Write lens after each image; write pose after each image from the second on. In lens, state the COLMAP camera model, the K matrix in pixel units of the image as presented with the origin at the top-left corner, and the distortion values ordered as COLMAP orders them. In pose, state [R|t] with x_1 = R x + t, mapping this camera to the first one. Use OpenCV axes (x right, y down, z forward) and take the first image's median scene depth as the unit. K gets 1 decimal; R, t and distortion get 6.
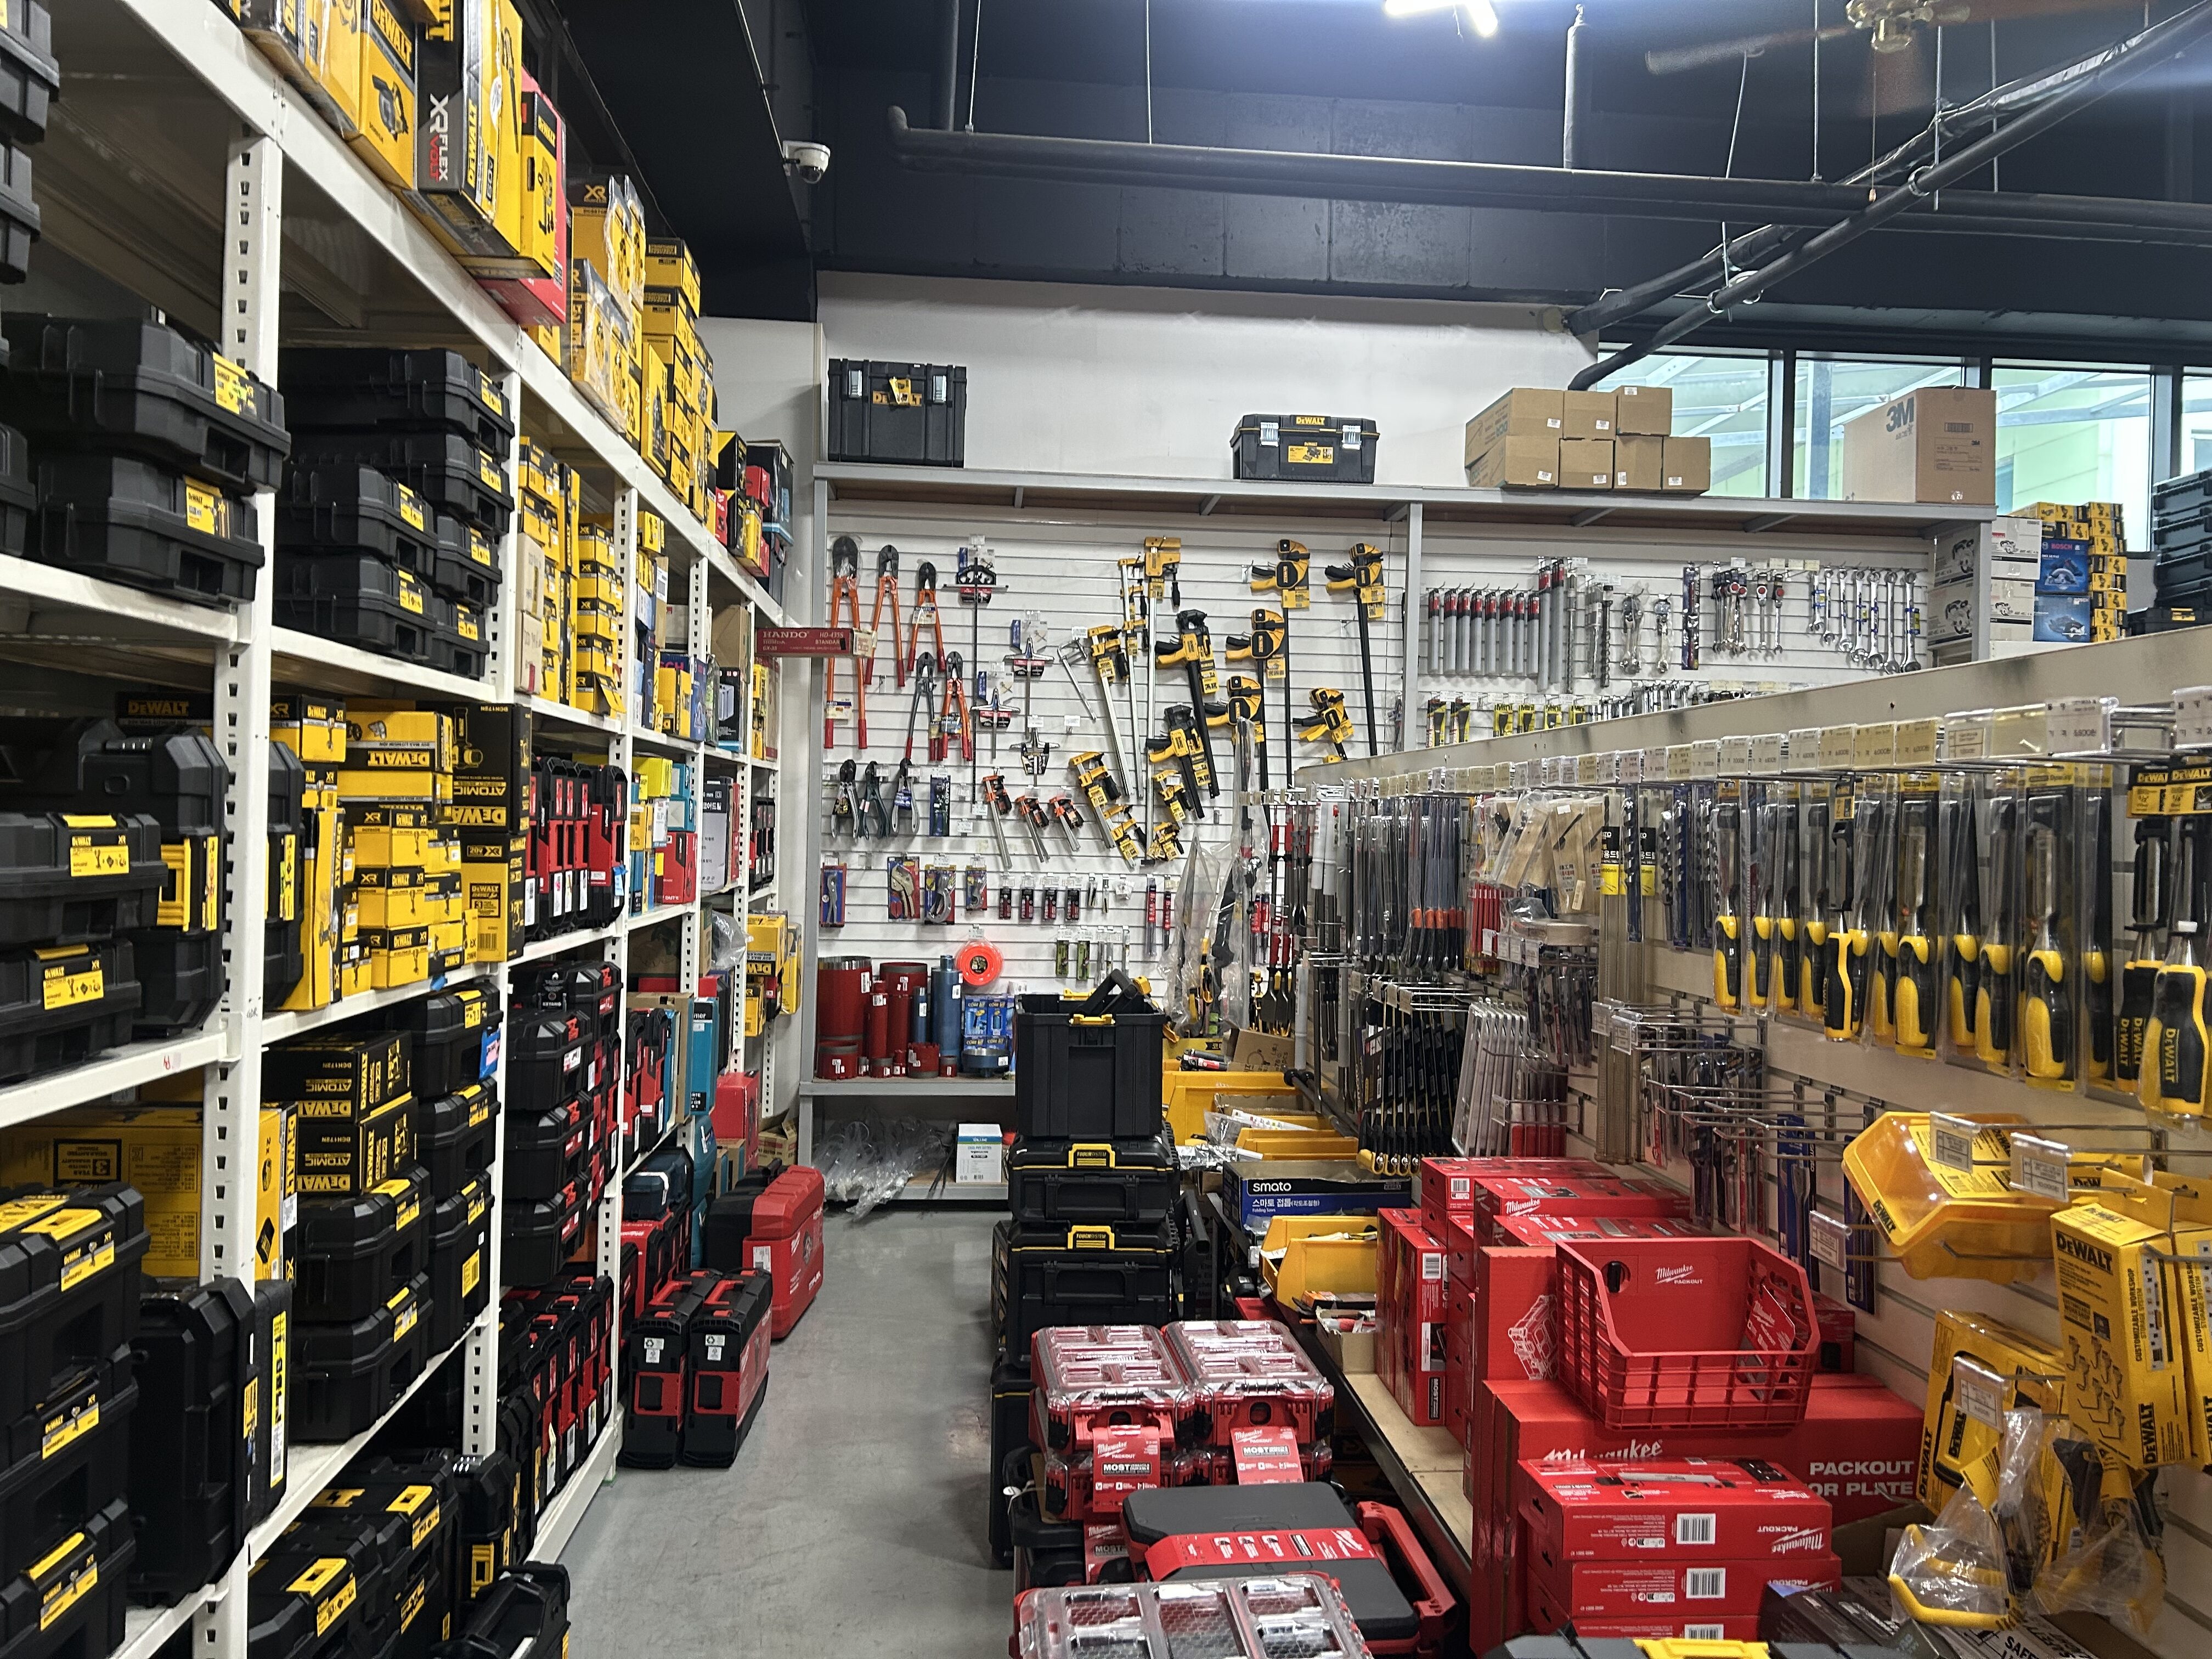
lens RADIAL K [[1649.6, 0, 1106.0], [0, 1649.6, 829.5], [0, 0, 1]] dist [0.147869, -0.237077]
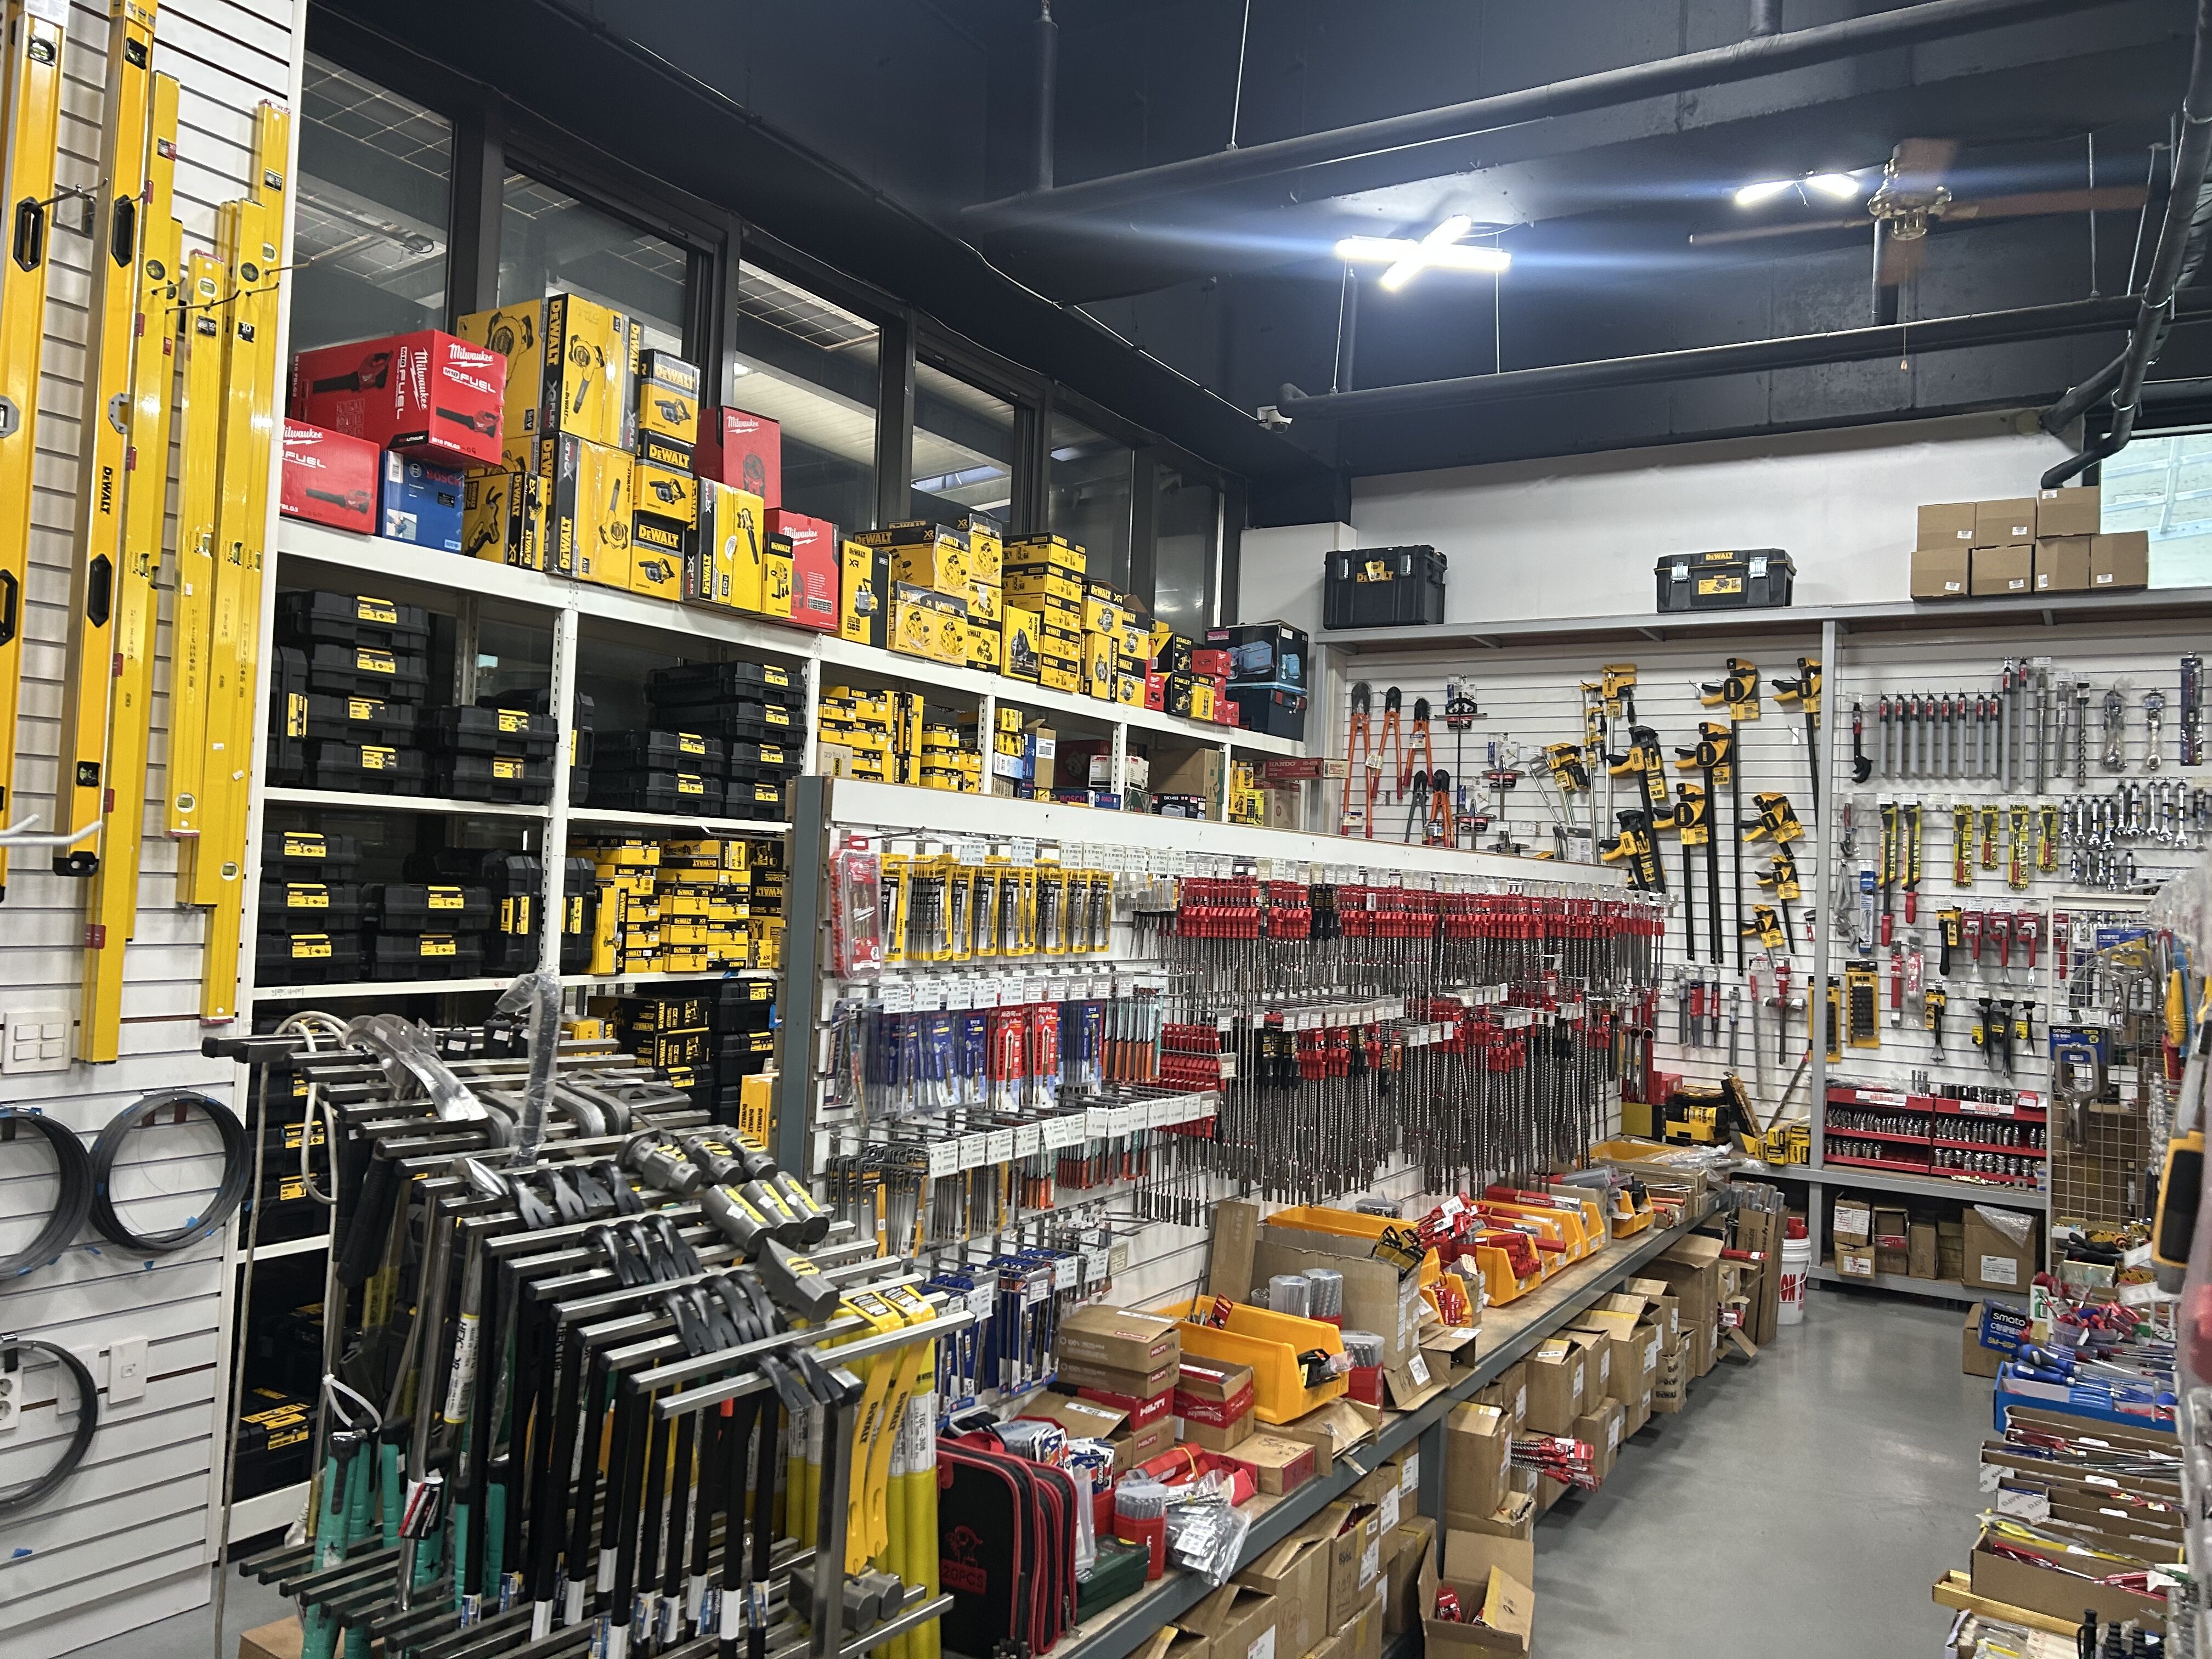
lens RADIAL K [[1668.2, 0, 1111.5], [0, 1668.2, 835.6], [0, 0, 1]] dist [0.003716, 0.002256]
pose [[0.792926, -0.004706, -0.609300, 0.461002], [-0.025857, 0.998810, -0.041364, -0.001541], [0.608769, 0.048553, 0.791860, -0.119154]]
